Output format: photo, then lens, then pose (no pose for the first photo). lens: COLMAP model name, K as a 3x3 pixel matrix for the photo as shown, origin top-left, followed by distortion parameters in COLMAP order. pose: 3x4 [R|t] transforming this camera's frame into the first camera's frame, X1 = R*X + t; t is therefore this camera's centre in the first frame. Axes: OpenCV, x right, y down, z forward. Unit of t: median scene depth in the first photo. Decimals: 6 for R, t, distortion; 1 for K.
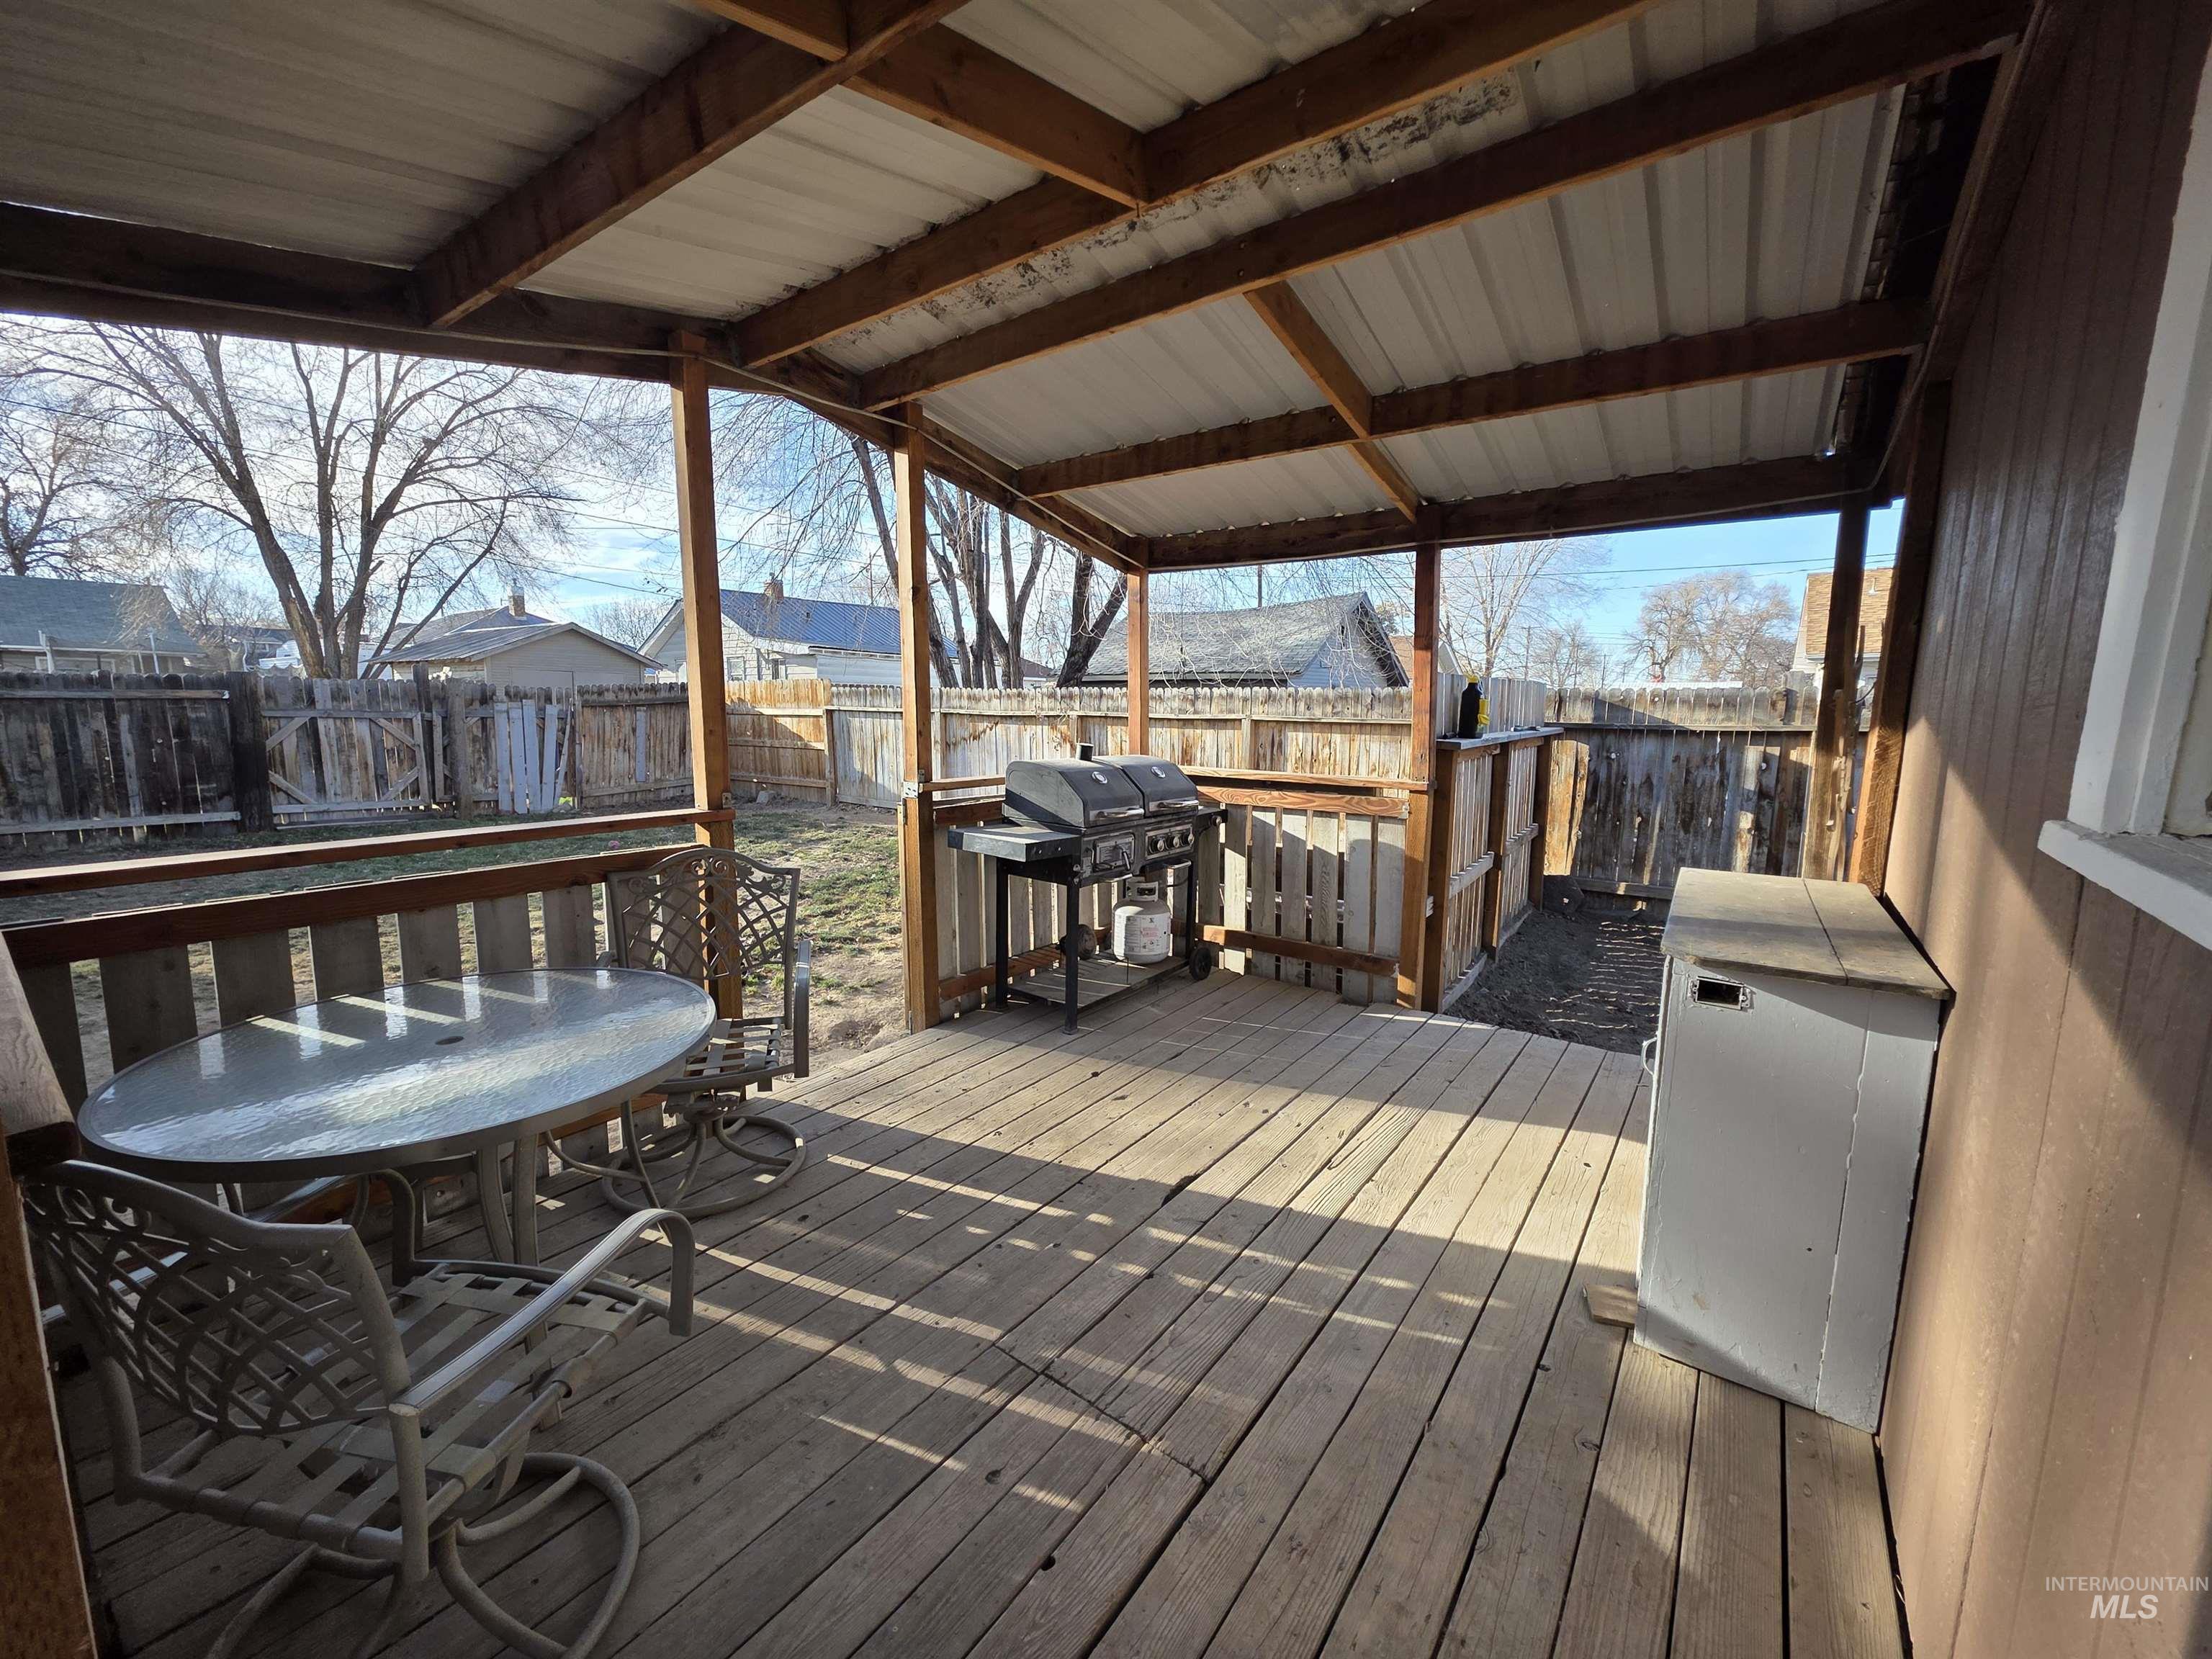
lens RADIAL K [[881.4, 0, 1122.2], [0, 881.4, 828.1], [0, 0, 1]] dist [0.000399, 0.000190]
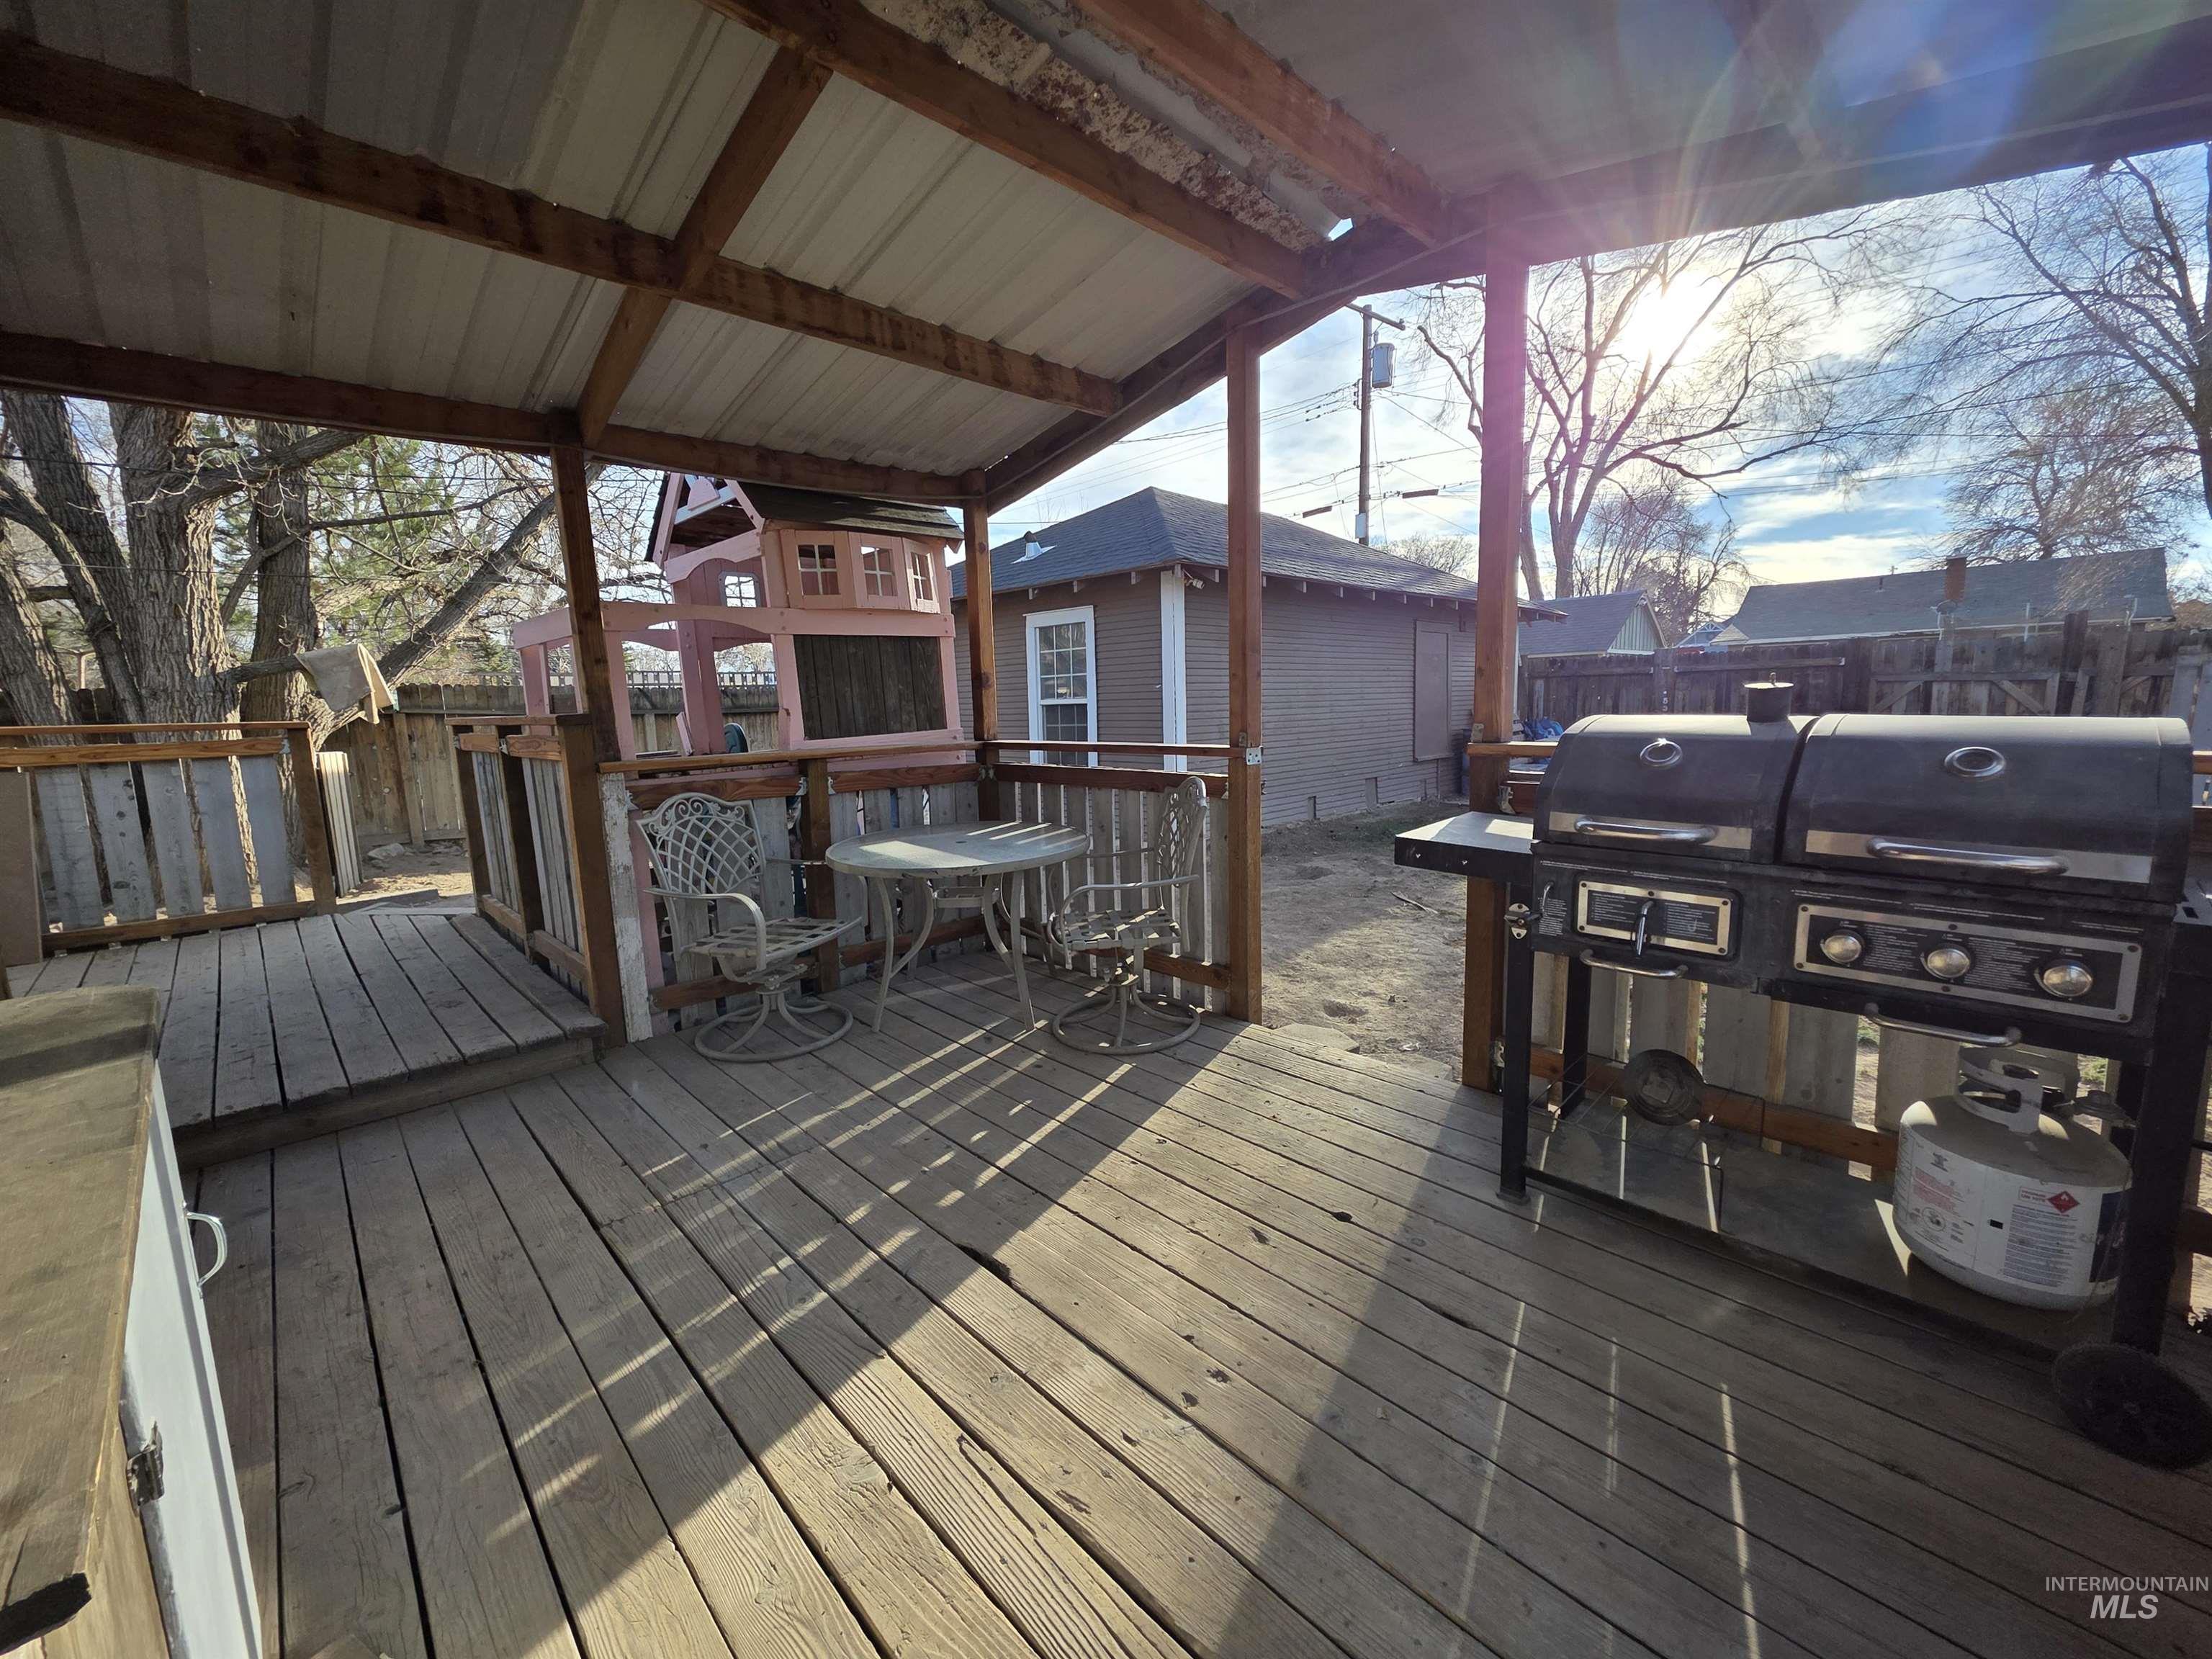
lens RADIAL K [[881.4, 0, 1115.5], [0, 881.4, 817.2], [0, 0, 1]] dist [0.000399, 0.000190]
pose [[-0.170254, 0.127992, -0.977052, 0.586309], [-0.111980, 0.982593, 0.148230, -0.072502], [0.979017, 0.134648, -0.152958, 0.935115]]
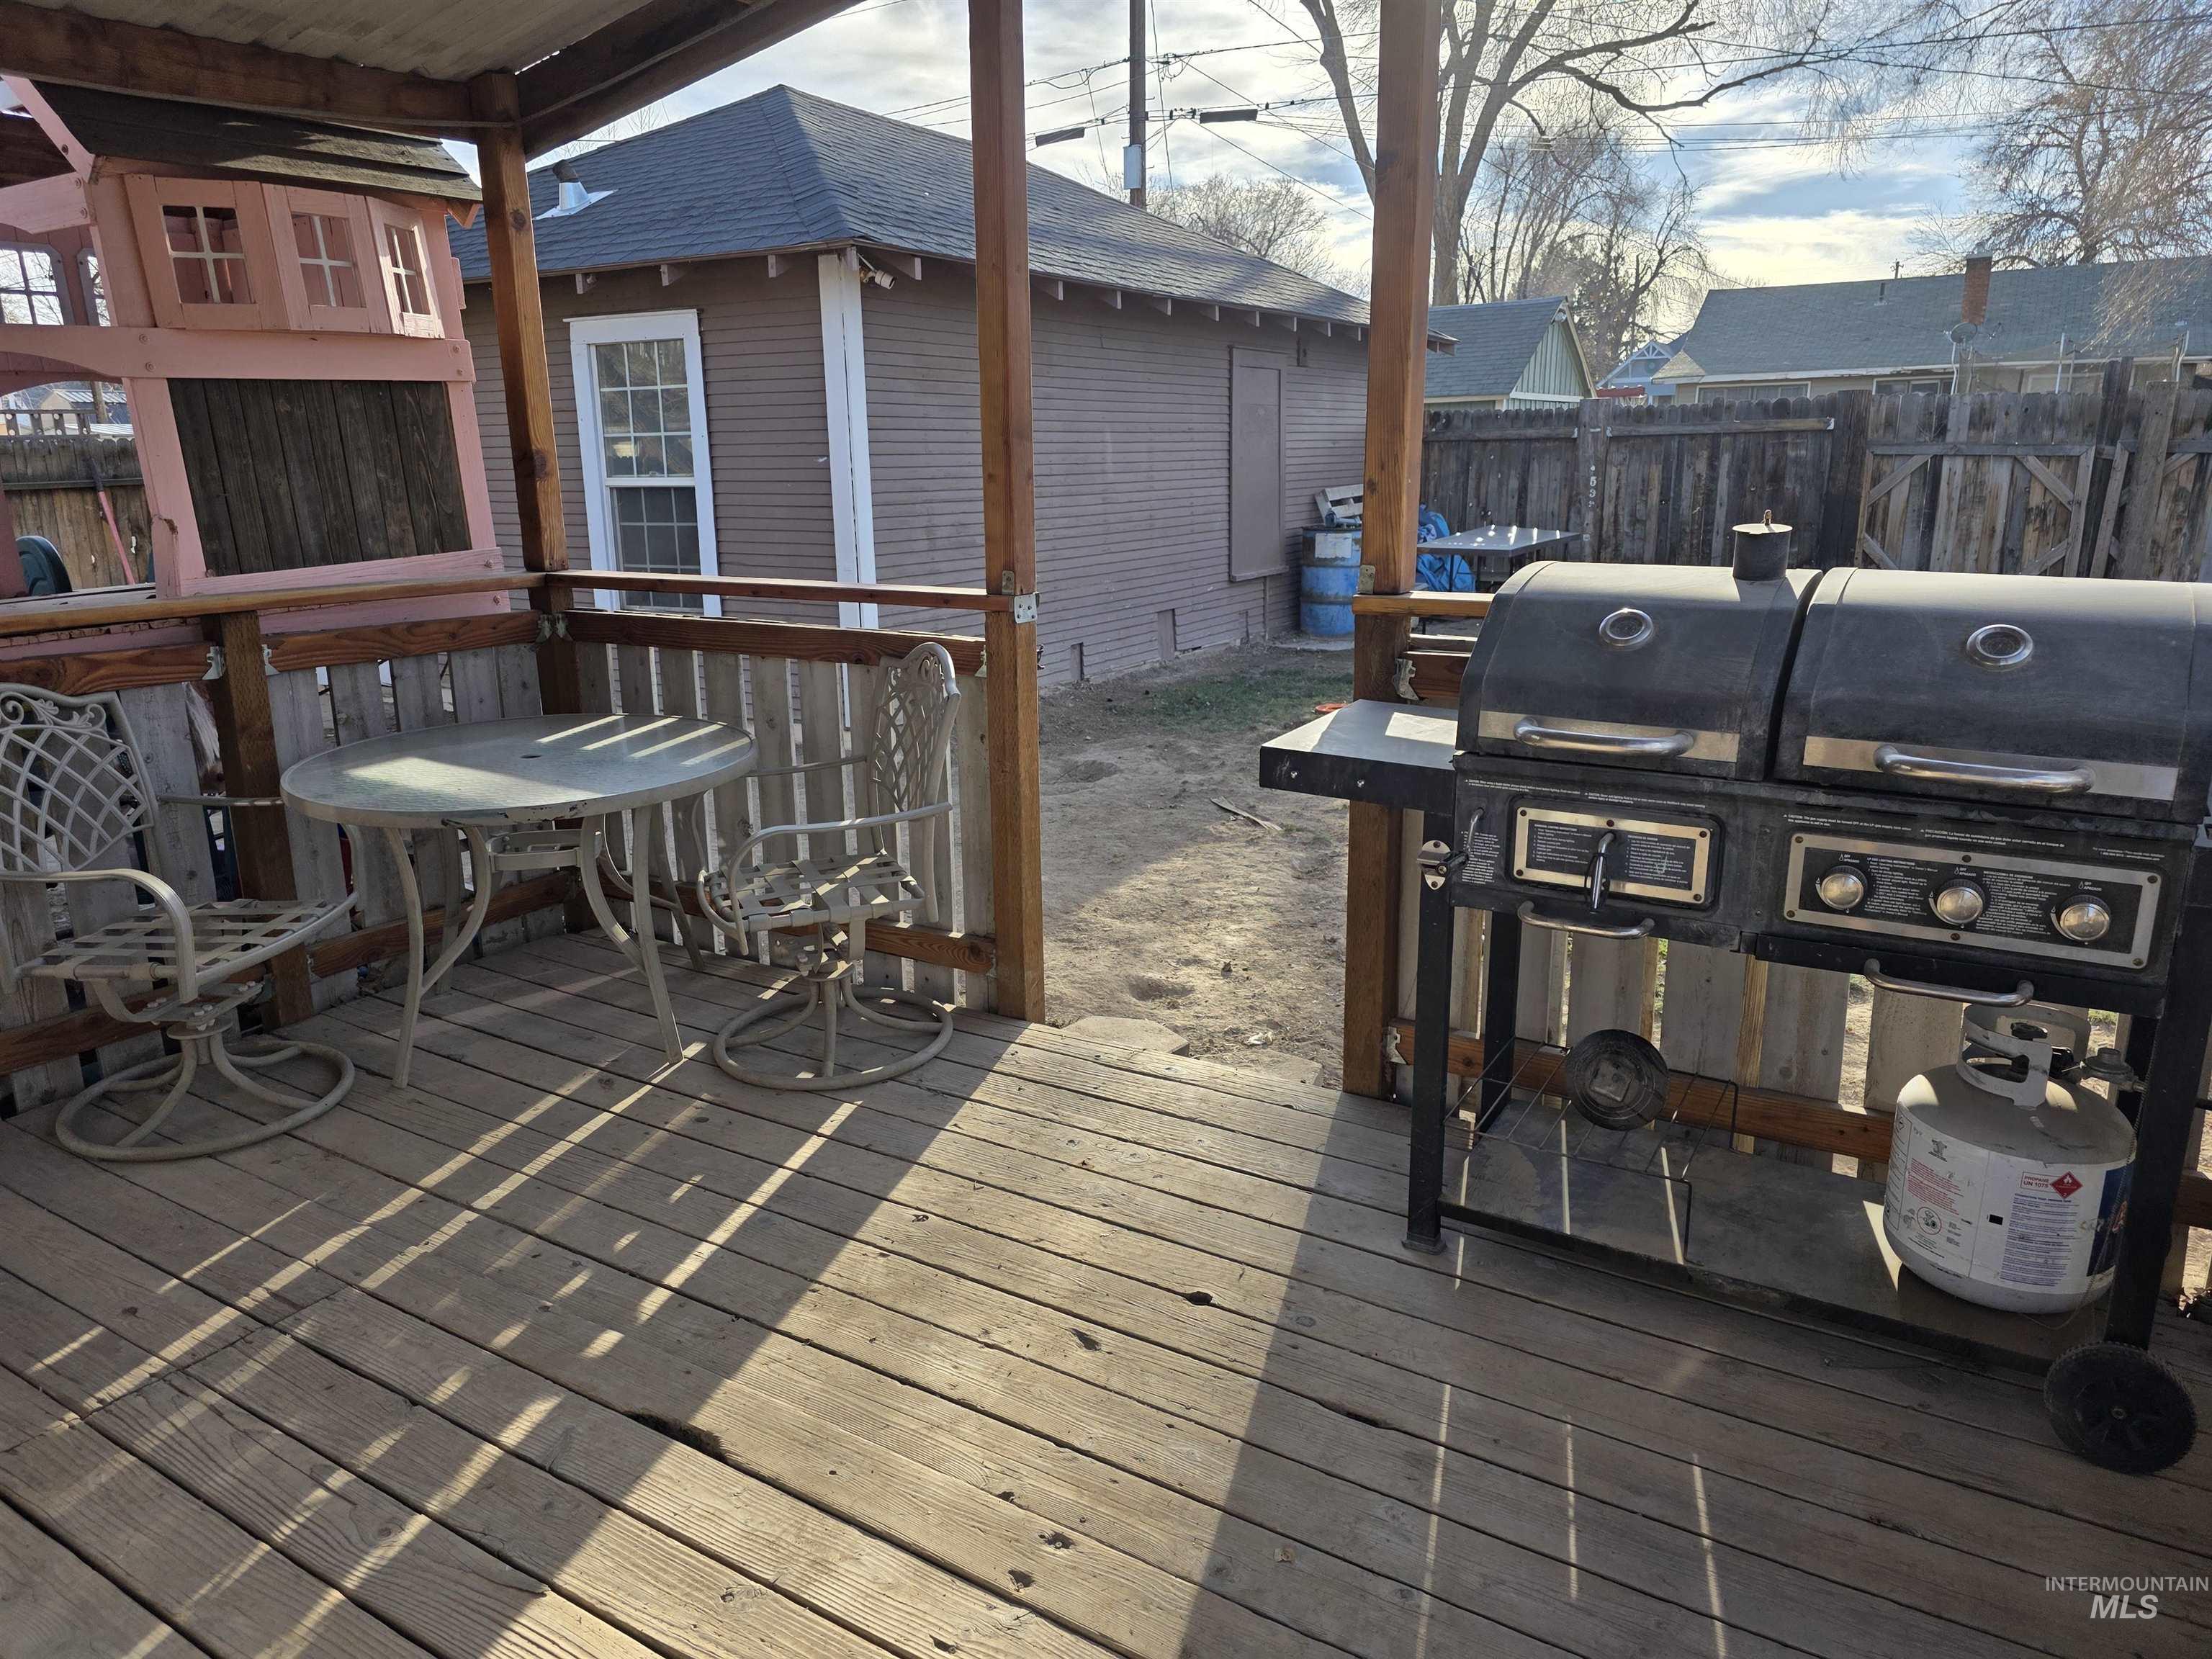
lens RADIAL K [[1480.2, 0, 1068.0], [0, 1480.2, 823.5], [0, 0, 1]] dist [0.058623, -0.055590]
pose [[0.058233, 0.235291, -0.970179, 0.639739], [-0.122521, 0.966166, 0.226964, -0.105698], [0.990756, 0.105651, 0.085091, 0.882299]]
